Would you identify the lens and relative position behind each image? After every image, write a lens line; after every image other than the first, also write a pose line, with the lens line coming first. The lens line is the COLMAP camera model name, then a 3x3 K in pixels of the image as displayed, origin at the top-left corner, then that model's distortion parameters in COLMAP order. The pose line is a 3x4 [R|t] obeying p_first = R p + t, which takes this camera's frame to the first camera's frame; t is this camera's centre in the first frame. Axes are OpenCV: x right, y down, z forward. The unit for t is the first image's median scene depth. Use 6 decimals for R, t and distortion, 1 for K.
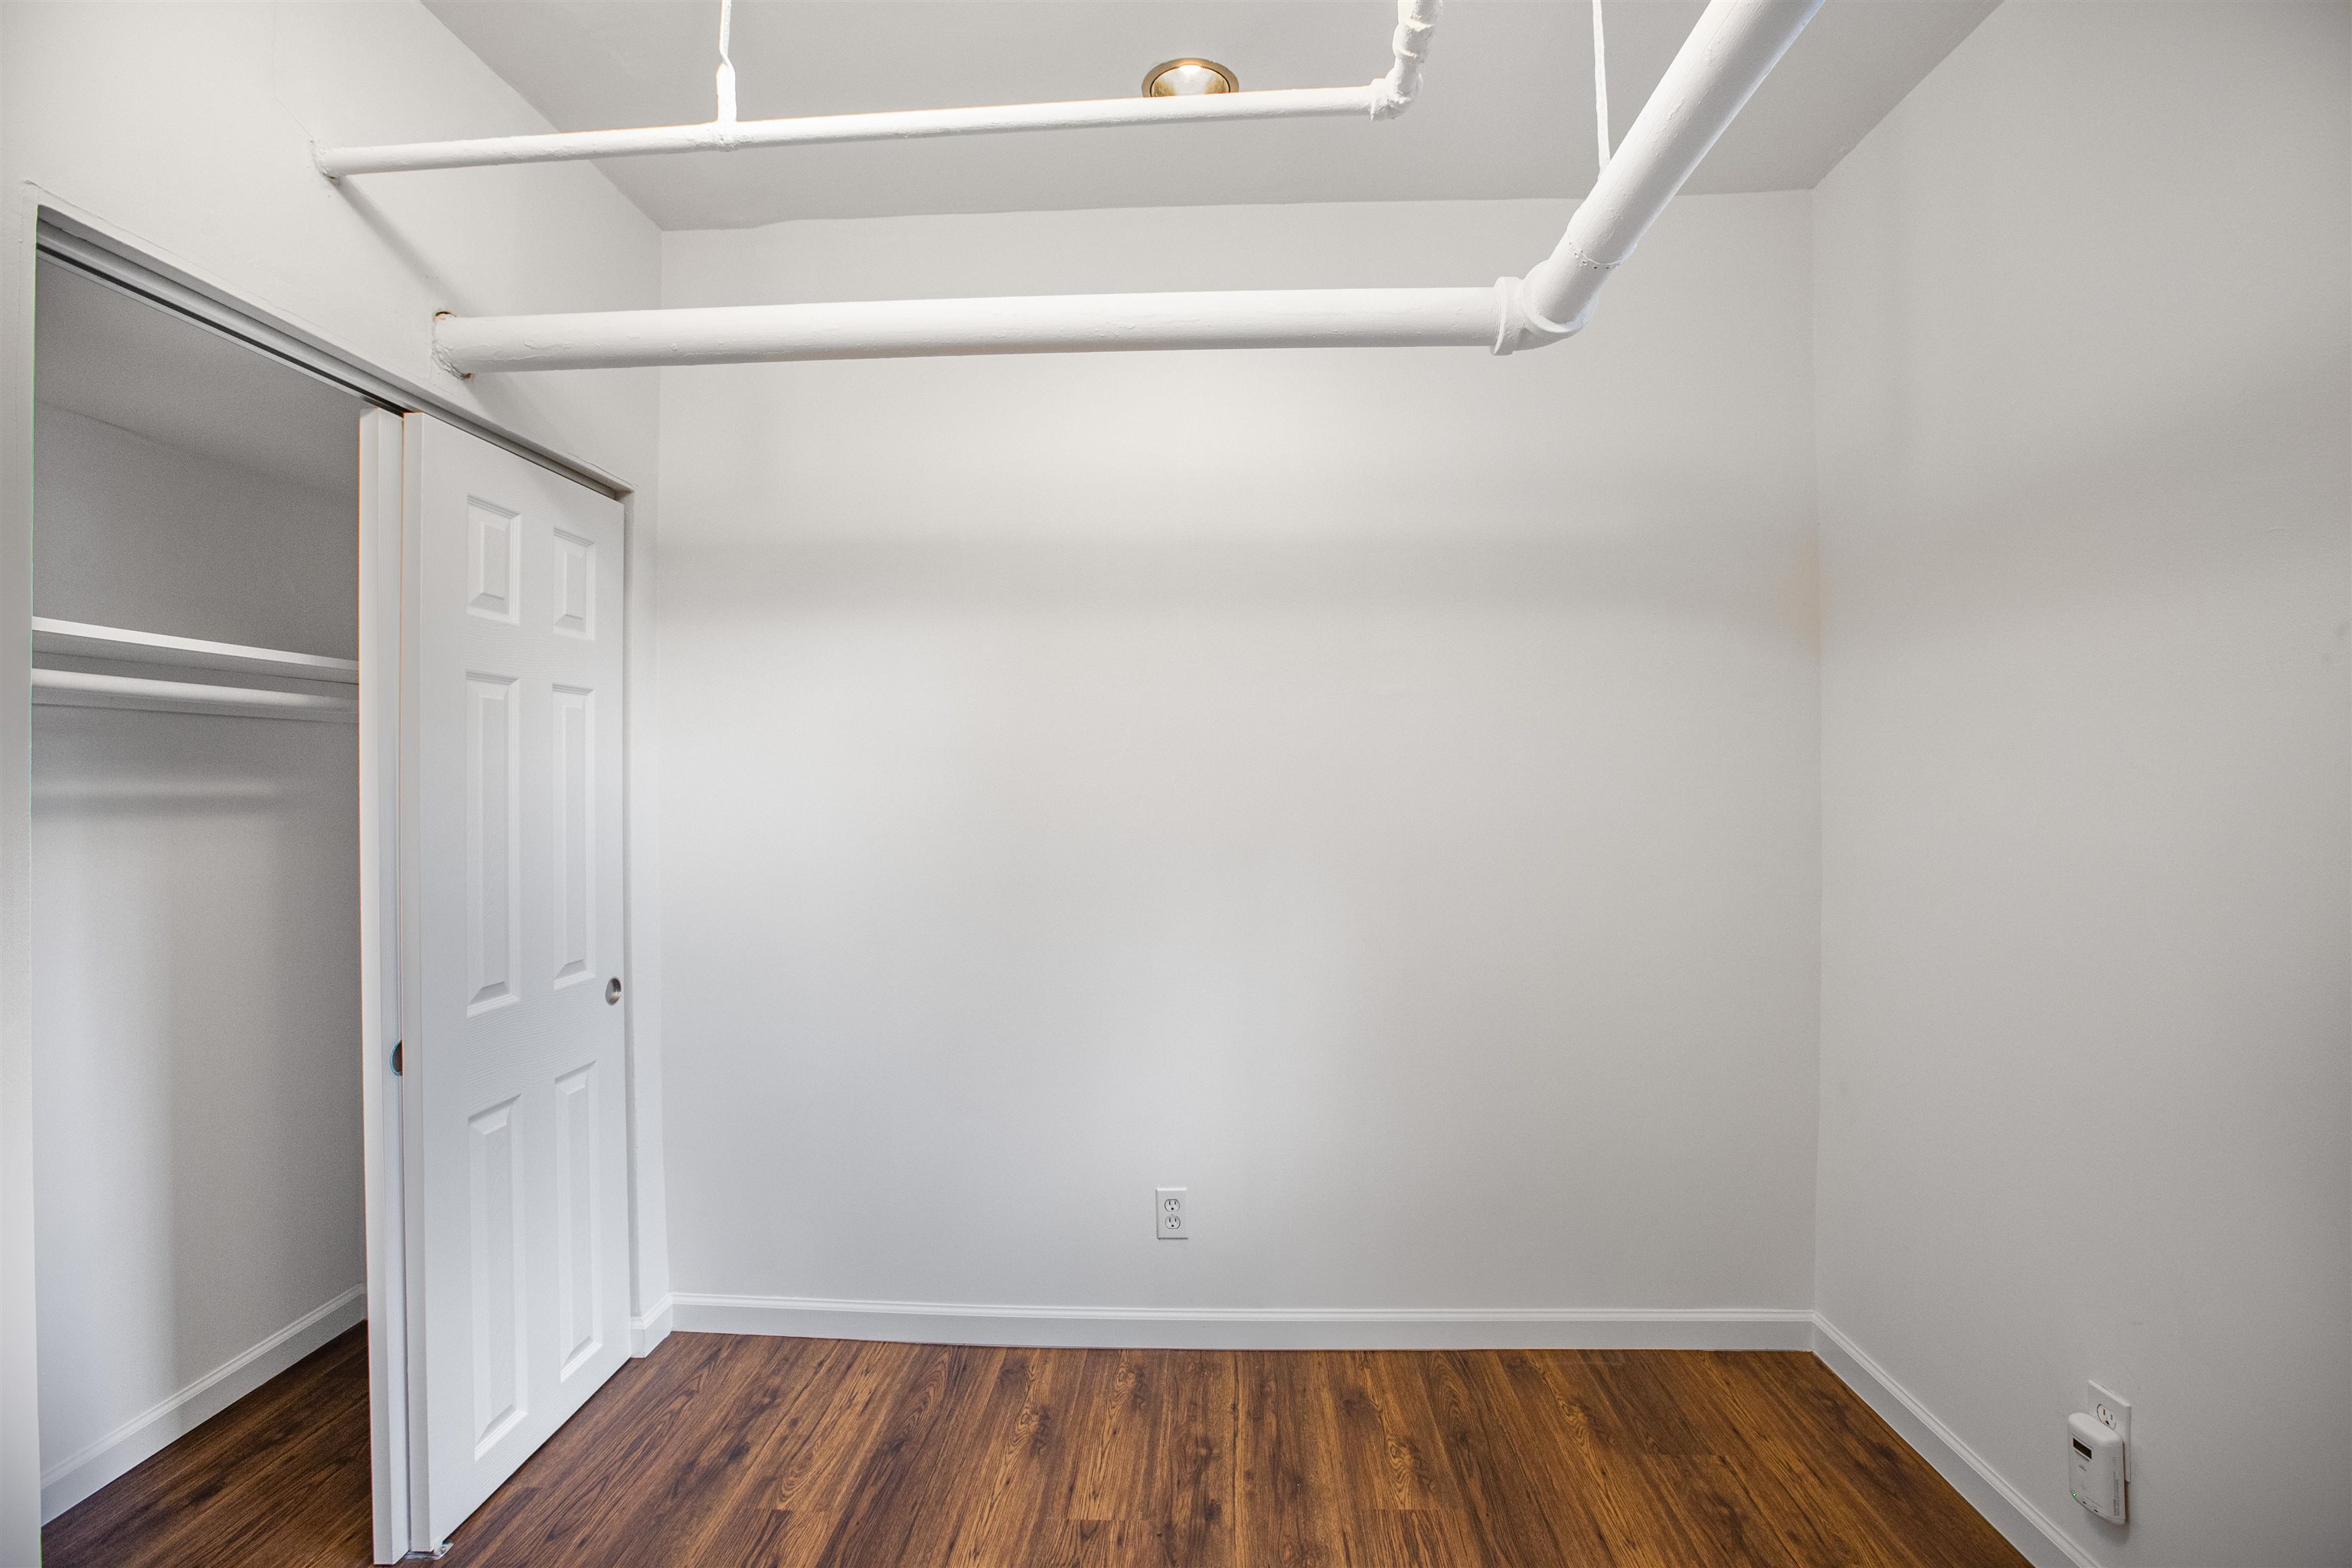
lens RADIAL K [[1066.2, 0, 1166.8], [0, 1066.2, 771.8], [0, 0, 1]] dist [-0.055660, 0.018190]
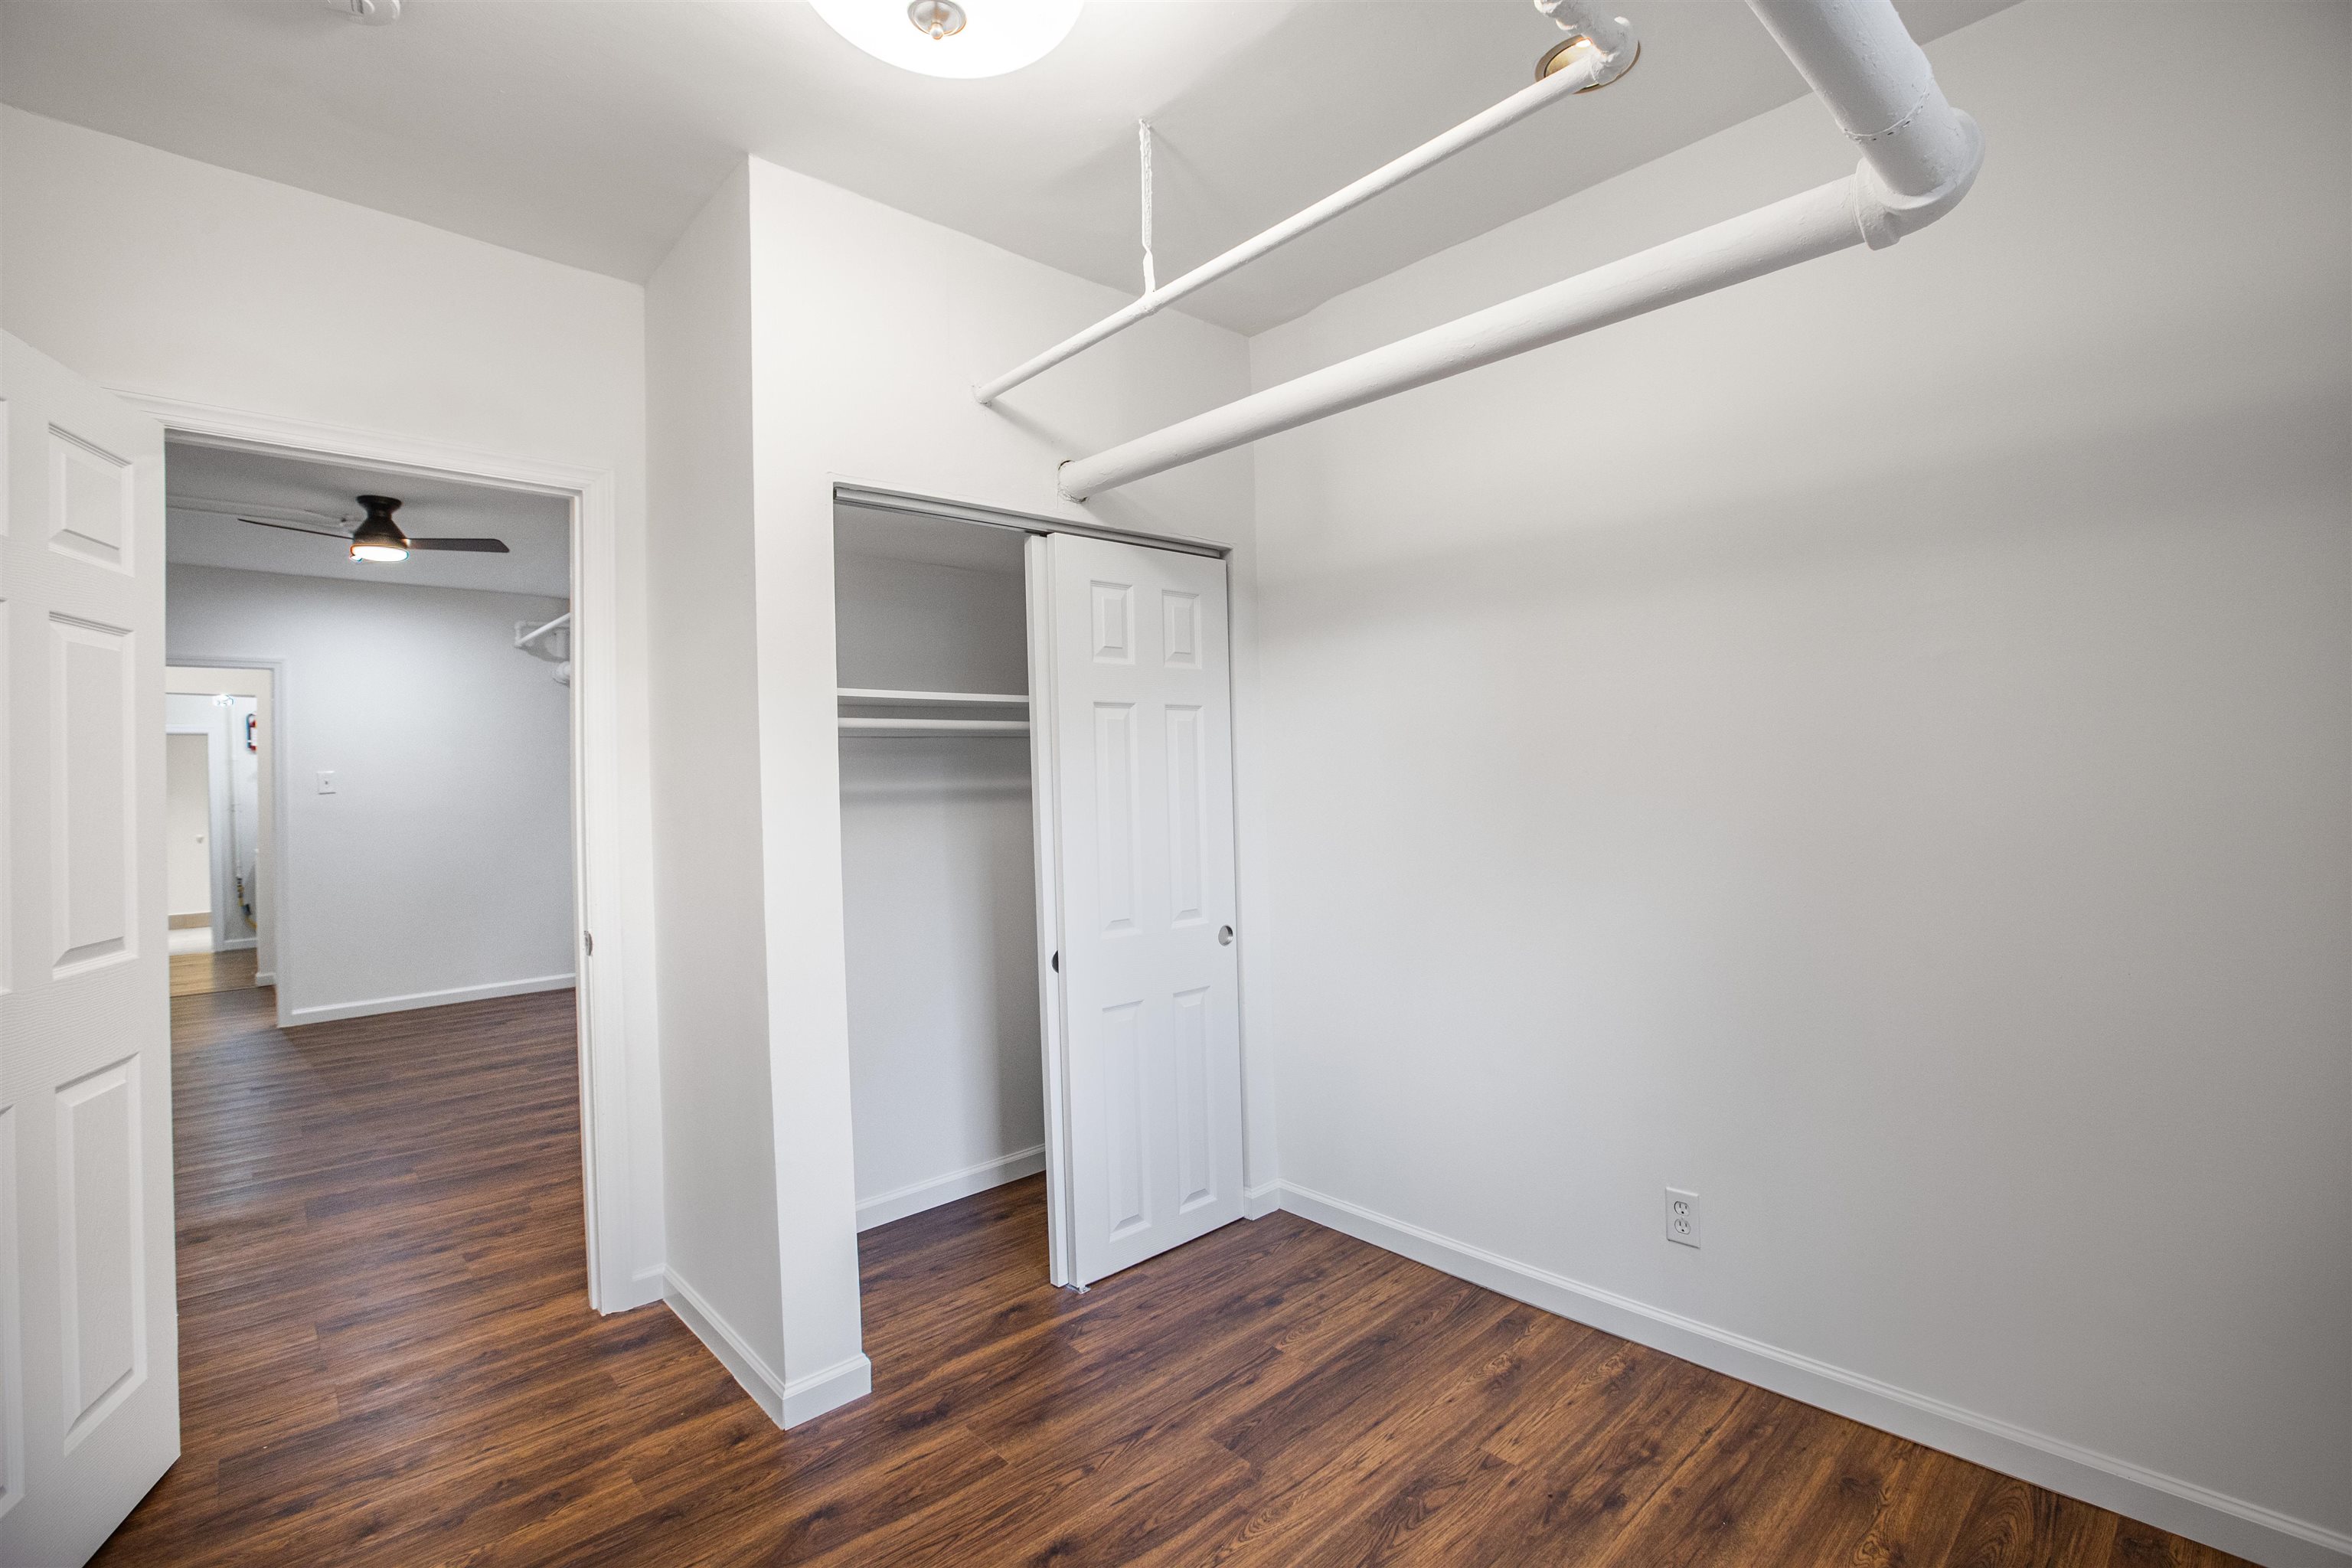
lens RADIAL K [[1066.2, 0, 1159.6], [0, 1066.2, 779.1], [0, 0, 1]] dist [-0.055660, 0.018190]
pose [[0.702132, -0.011018, -0.711962, 0.411563], [0.029295, 0.999481, 0.013423, -0.005951], [0.711444, -0.030281, 0.702090, 0.015097]]
